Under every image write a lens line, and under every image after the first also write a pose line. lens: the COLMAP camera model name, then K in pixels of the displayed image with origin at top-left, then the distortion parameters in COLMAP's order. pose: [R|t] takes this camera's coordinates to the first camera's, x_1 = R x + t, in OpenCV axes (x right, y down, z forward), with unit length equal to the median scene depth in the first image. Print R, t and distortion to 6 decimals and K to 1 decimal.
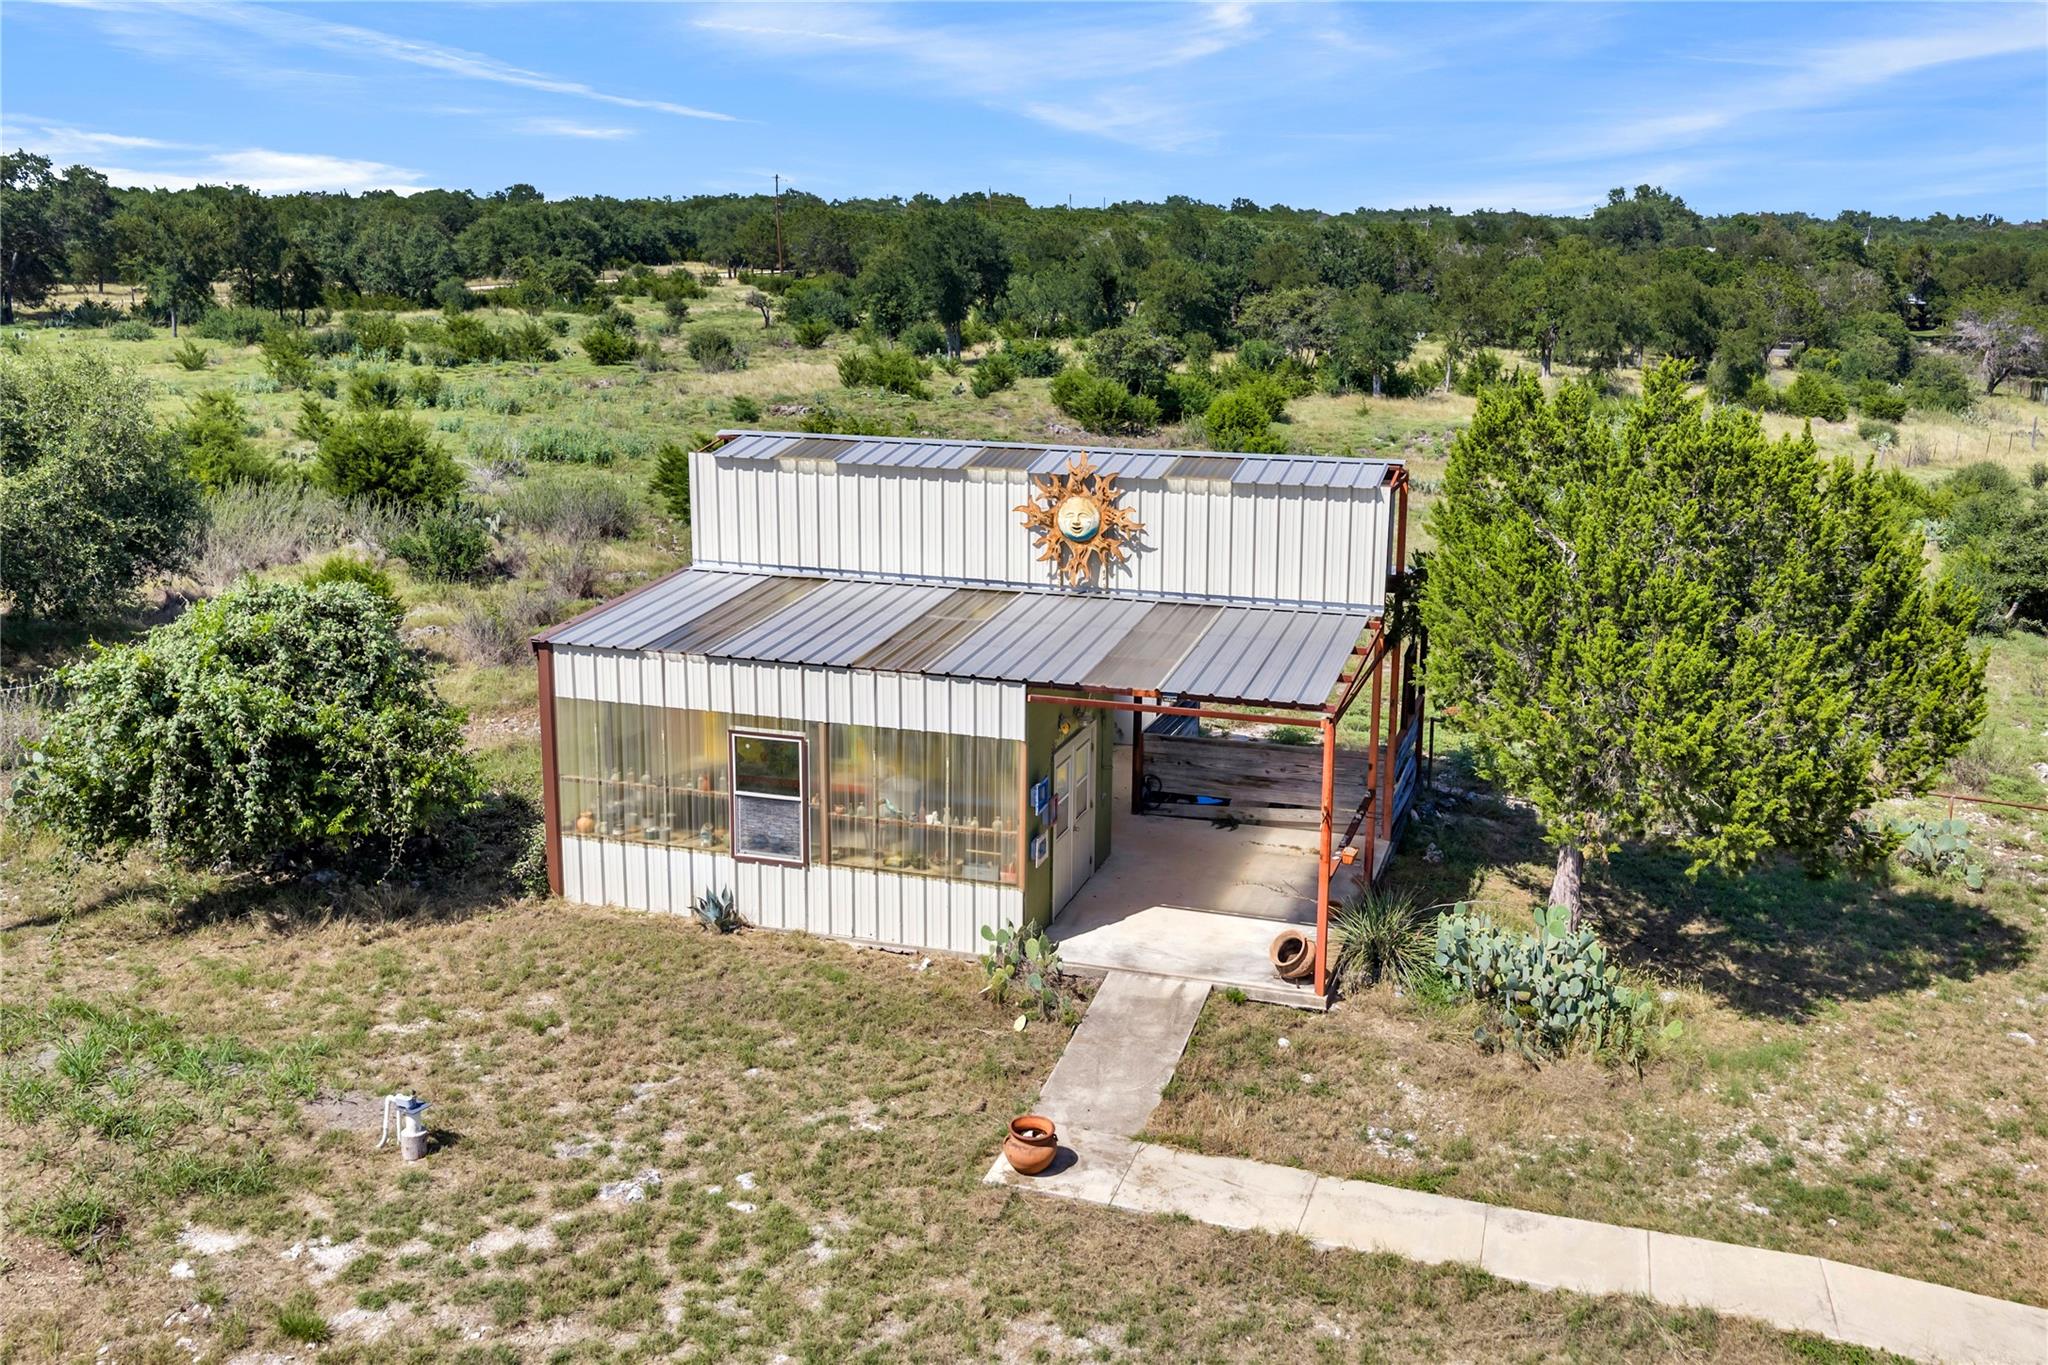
lens RADIAL K [[1718.0, 0, 1023.1], [0, 1718.0, 678.5], [0, 0, 1]] dist [-0.006173, 0.002314]
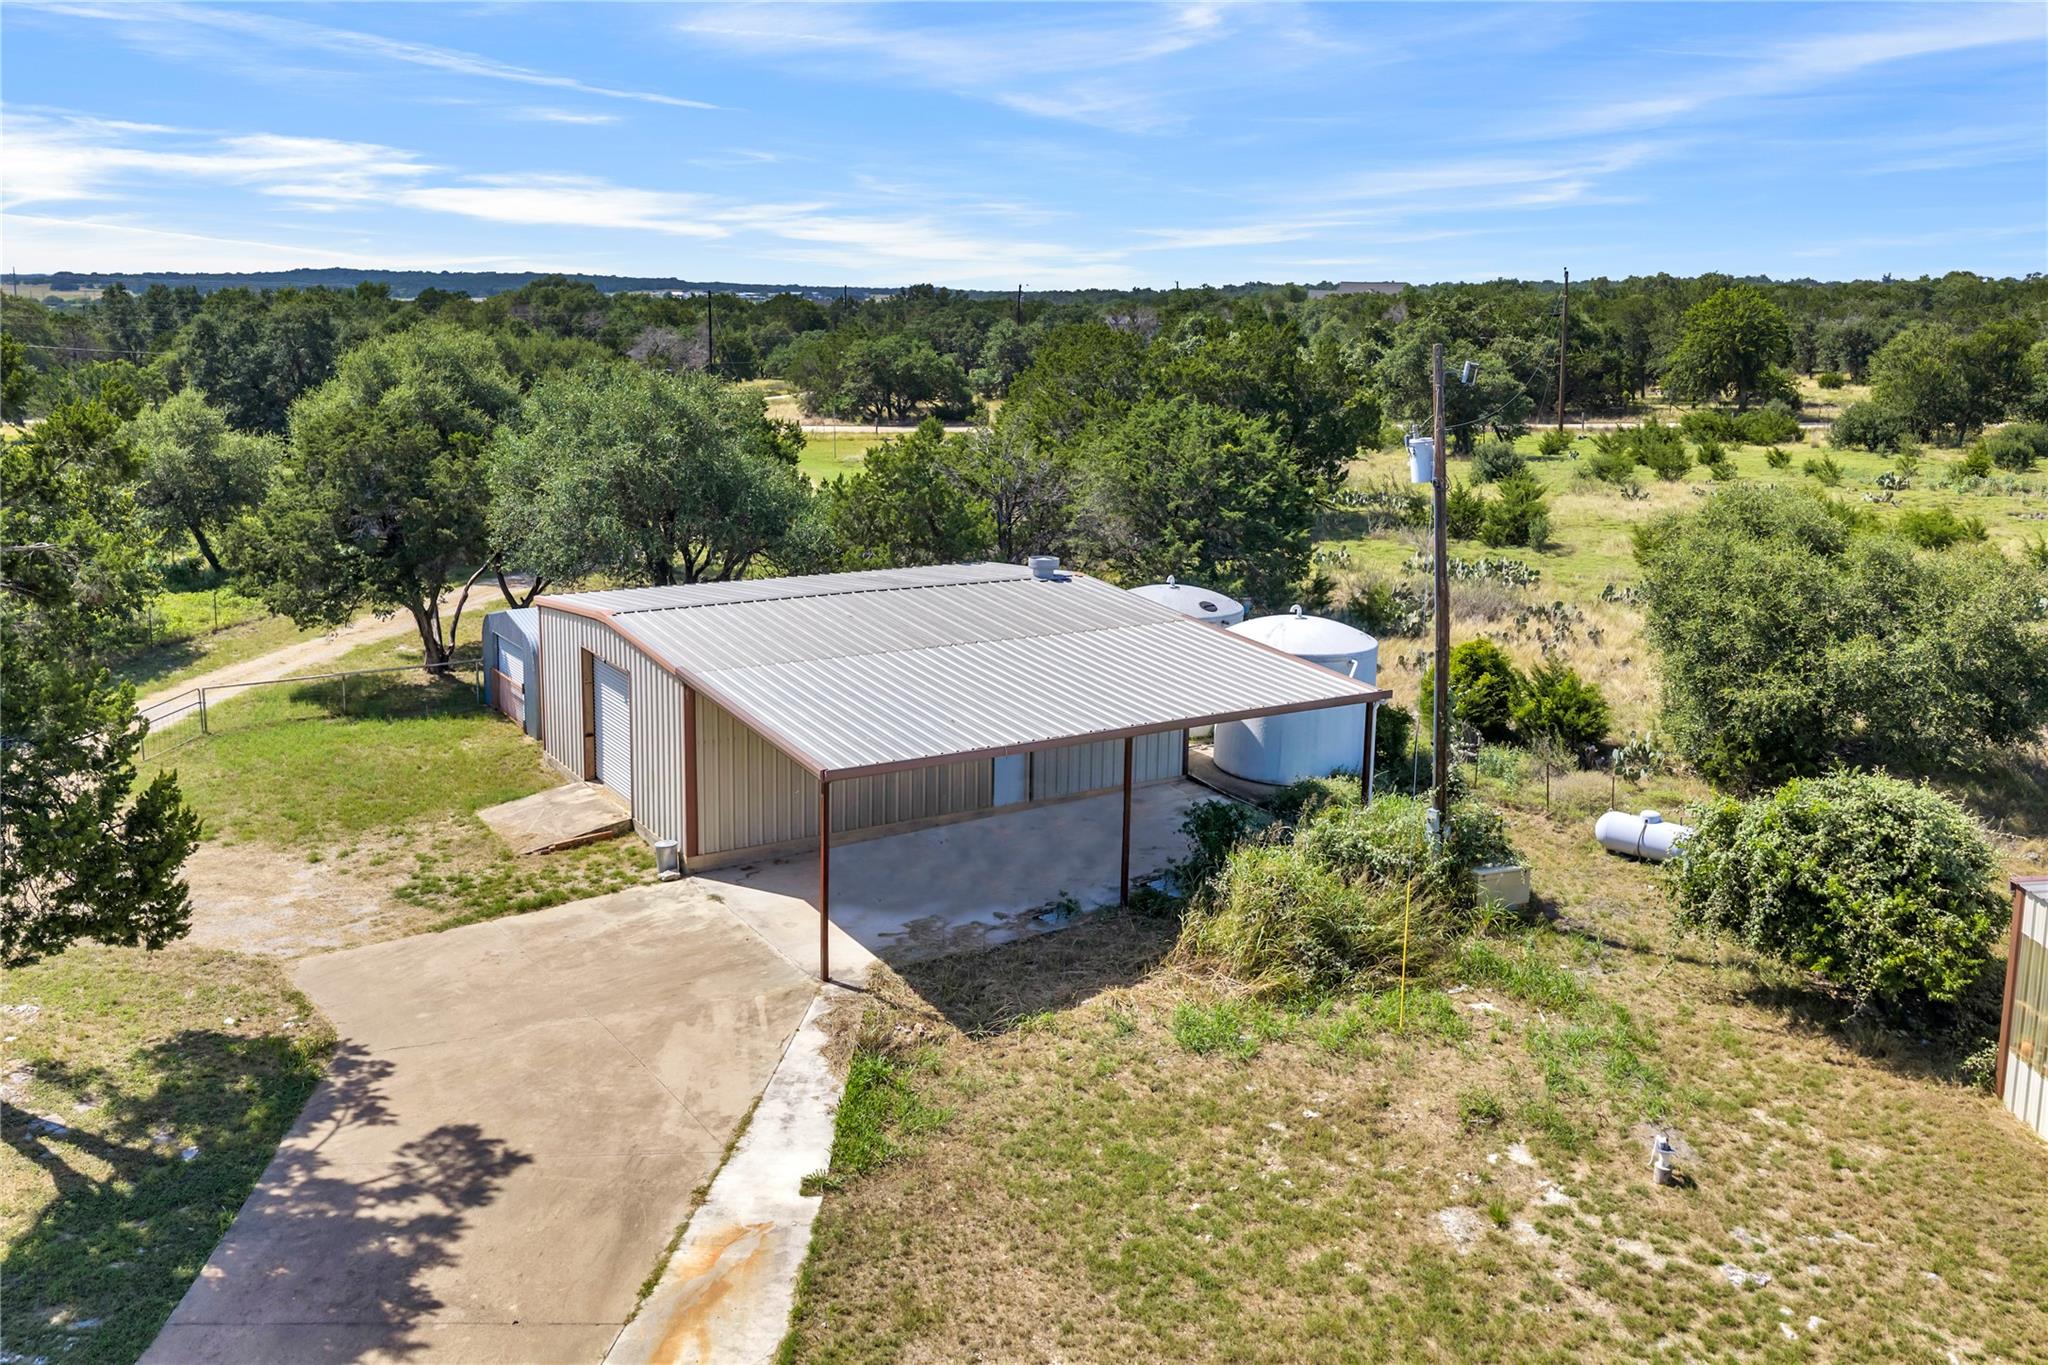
lens RADIAL K [[1718.0, 0, 1021.3], [0, 1718.0, 679.9], [0, 0, 1]] dist [-0.006173, 0.002314]
pose [[0.253872, 0.195061, -0.947365, 0.781105], [-0.216088, 0.966136, 0.141020, -0.216155], [0.942791, 0.168914, 0.287426, -0.008212]]
